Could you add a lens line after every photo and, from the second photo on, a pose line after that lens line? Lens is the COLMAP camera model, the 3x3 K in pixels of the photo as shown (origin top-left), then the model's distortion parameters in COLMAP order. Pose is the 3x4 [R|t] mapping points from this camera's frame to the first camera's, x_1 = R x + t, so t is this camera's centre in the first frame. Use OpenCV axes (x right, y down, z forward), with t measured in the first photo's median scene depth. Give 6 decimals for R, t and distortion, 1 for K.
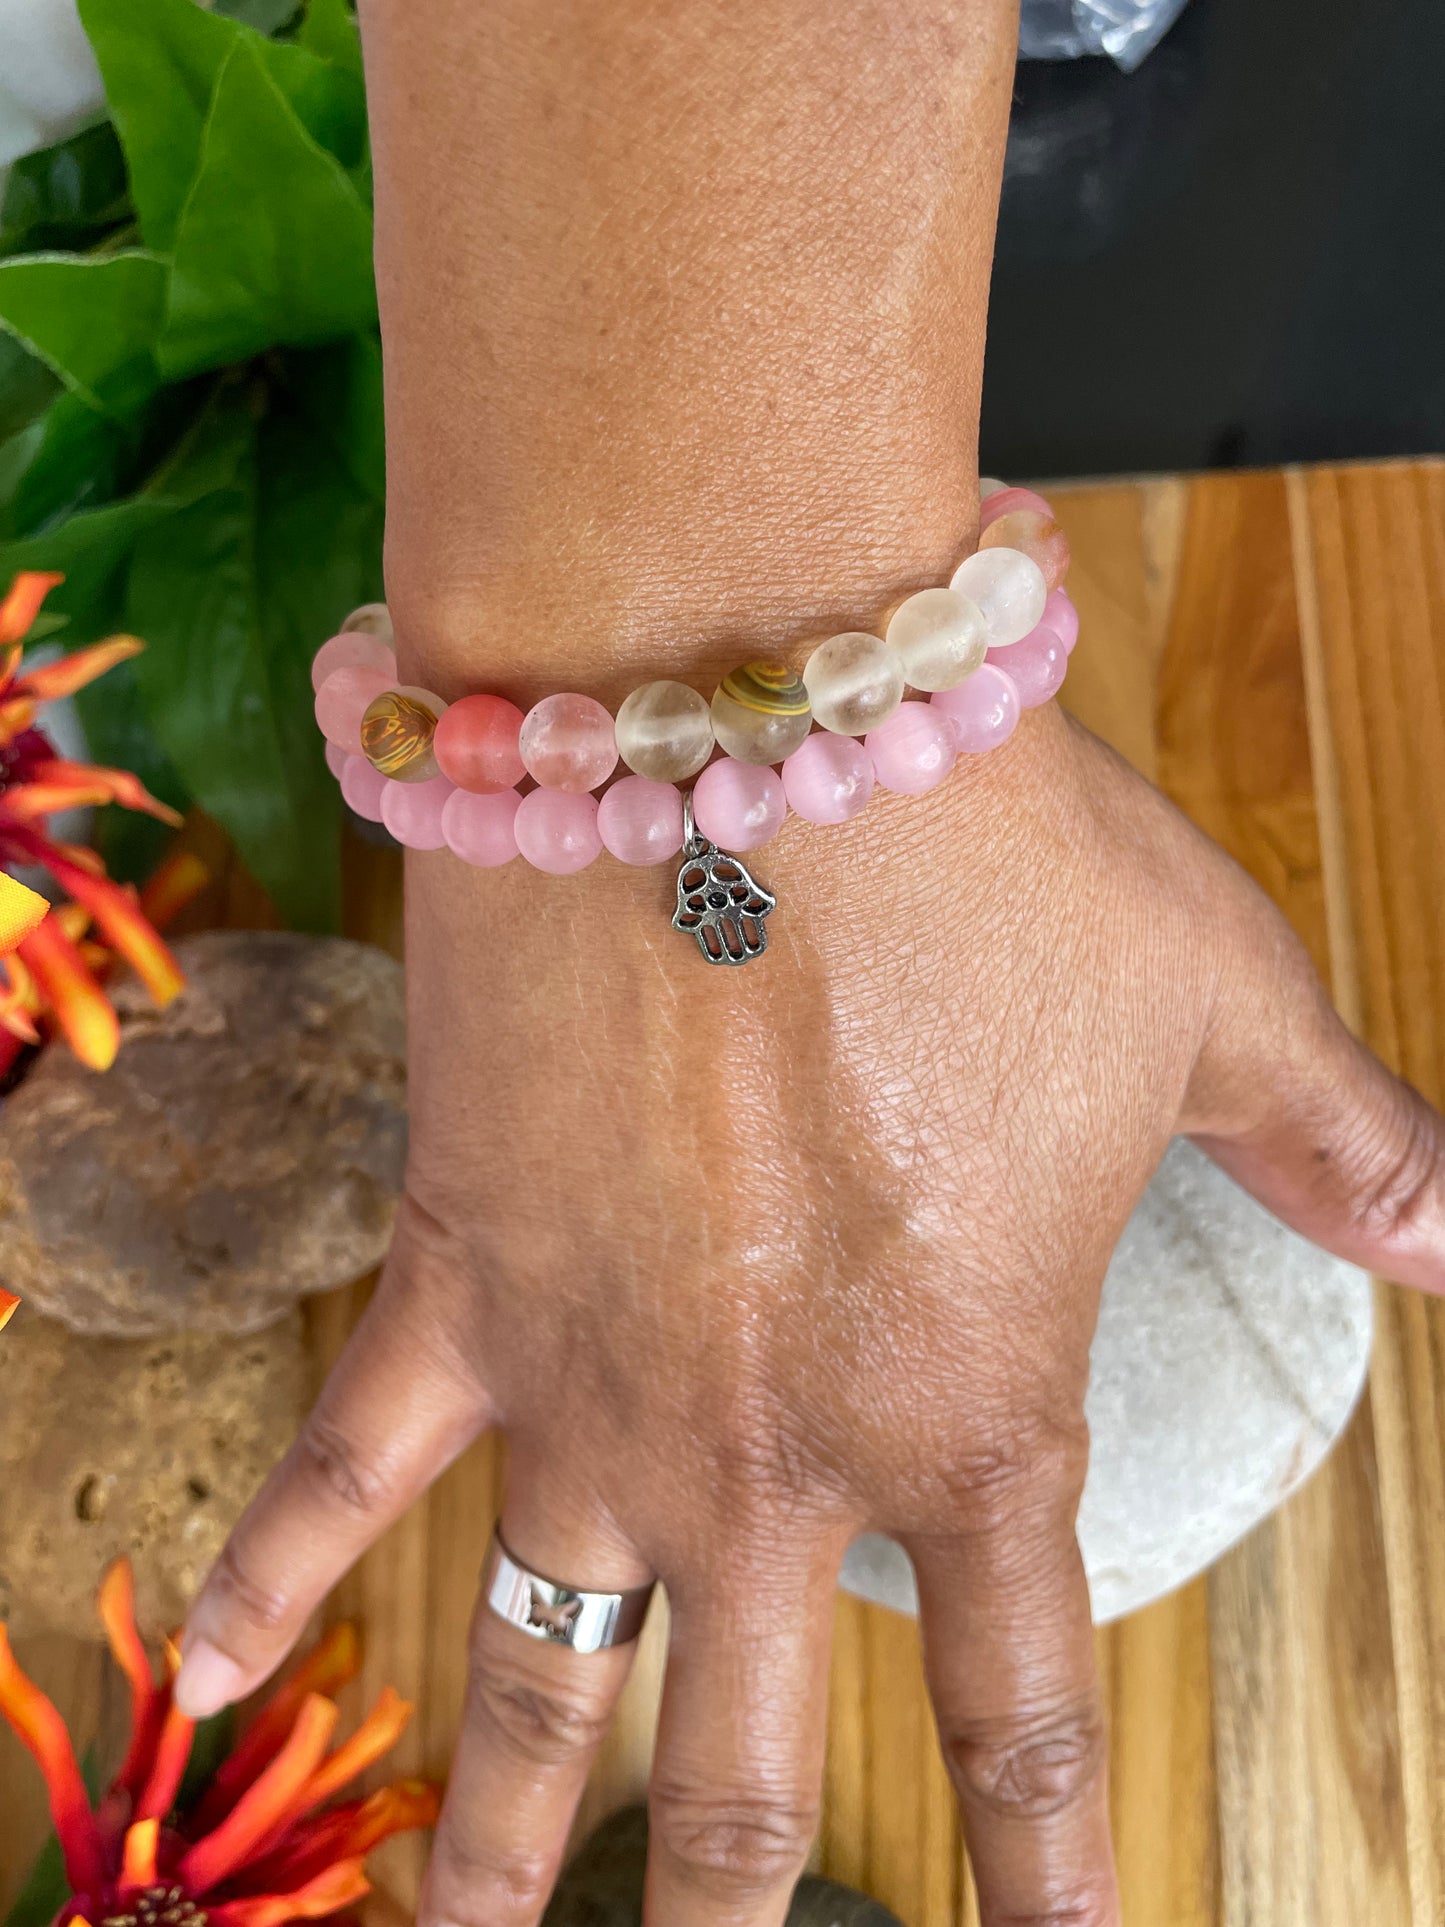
lens RADIAL K [[1454.7, 0, 719.4], [0, 1454.7, 999.6], [0, 0, 1]] dist [0.064052, -0.113638]
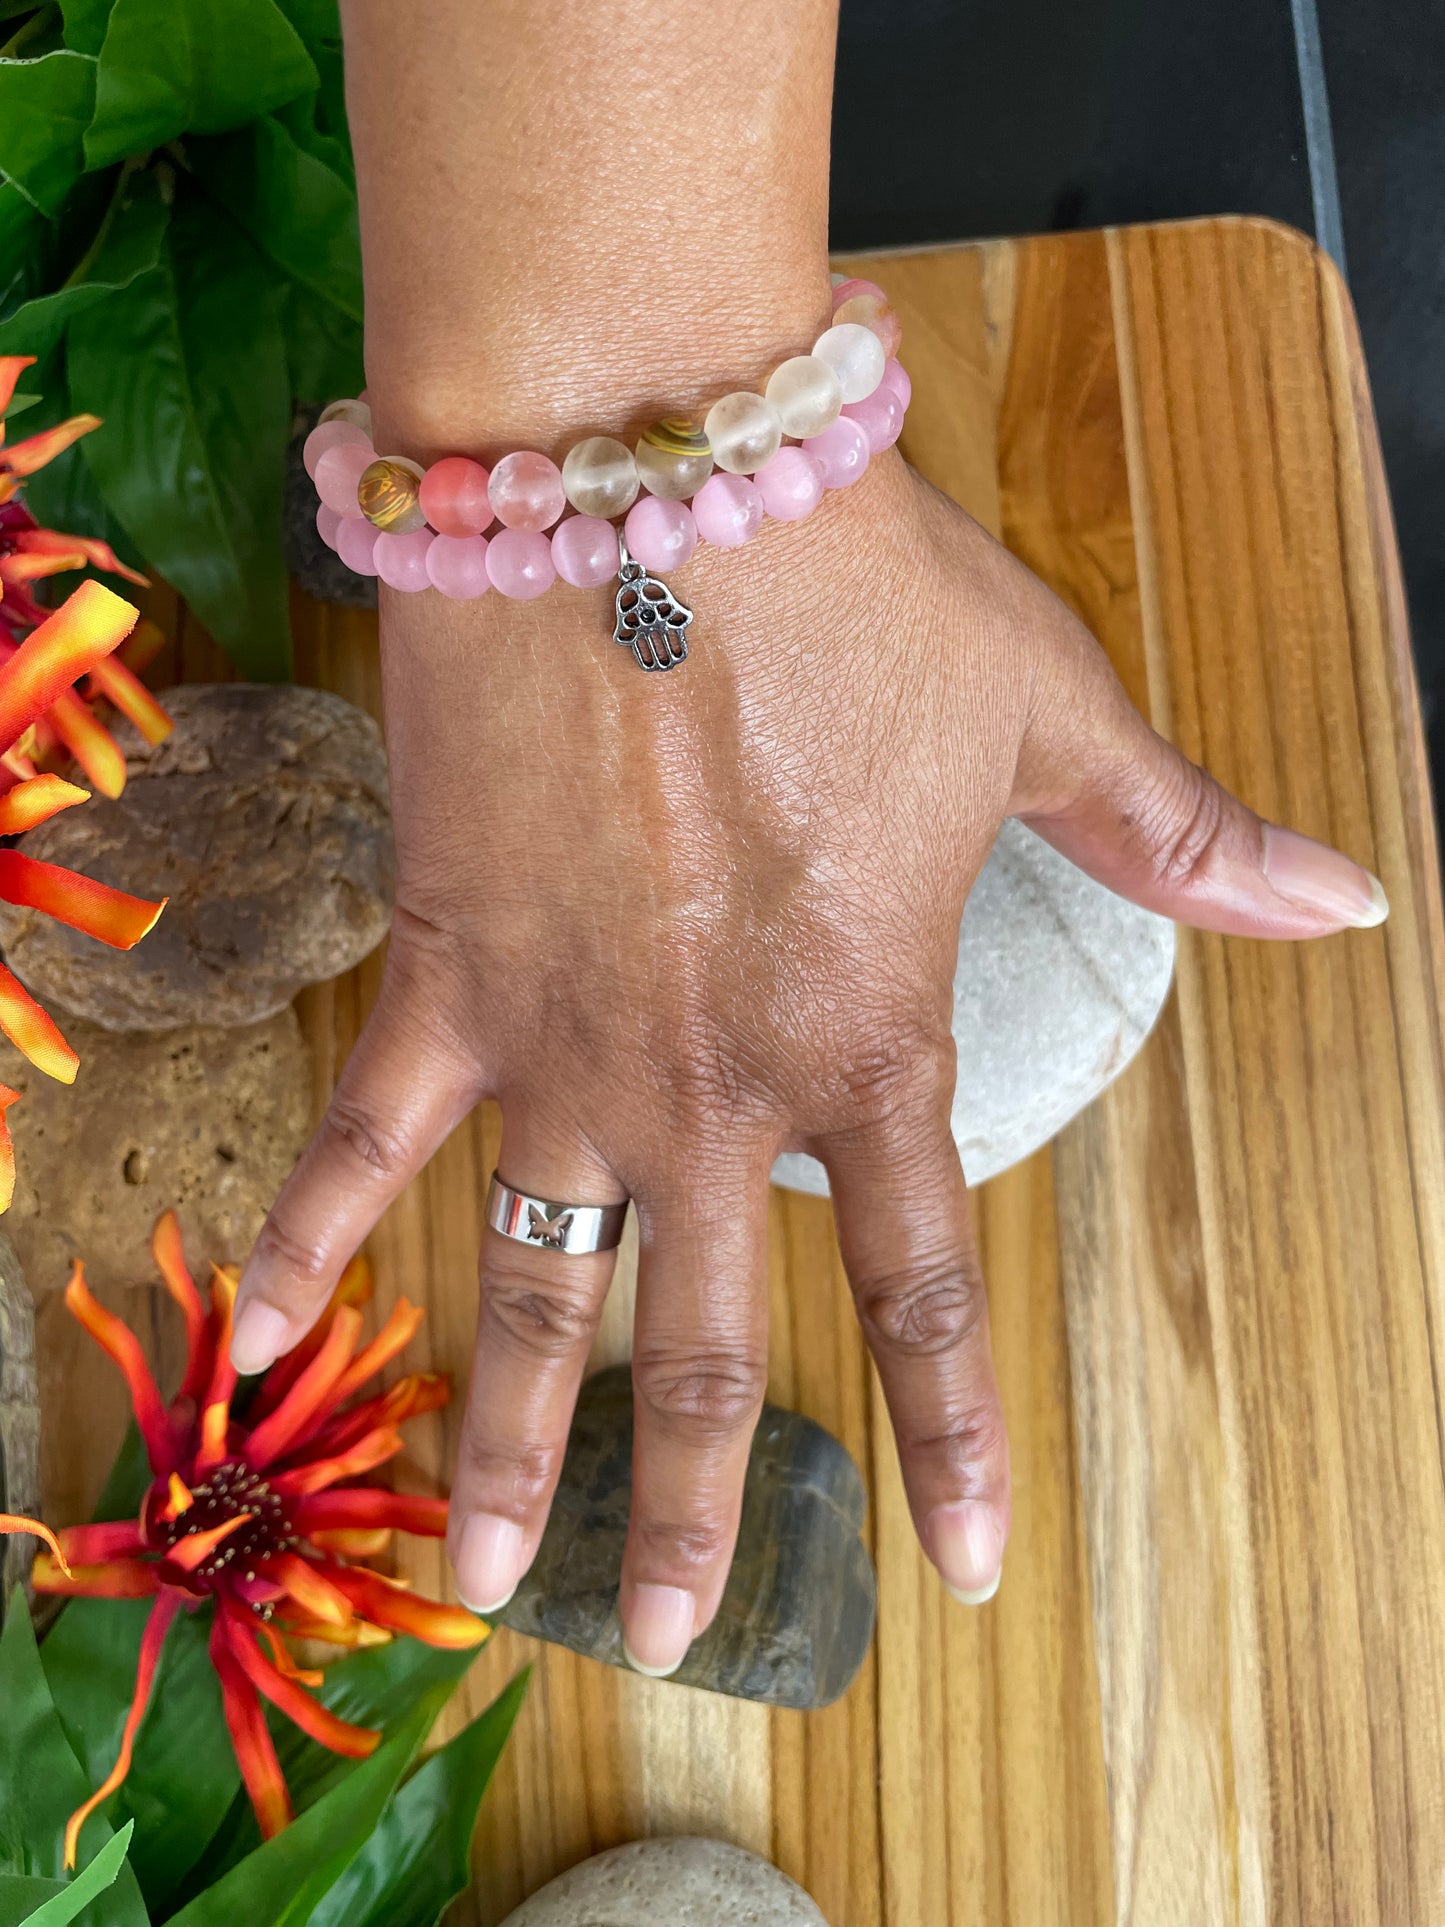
lens RADIAL K [[1551.3, 0, 733.0], [0, 1551.3, 968.1], [0, 0, 1]] dist [0.071686, -0.139910]
pose [[0.994597, -0.063581, 0.082061, -0.042958], [0.053773, 0.991717, 0.116645, 0.061742], [-0.088798, -0.111602, 0.989778, -0.294673]]
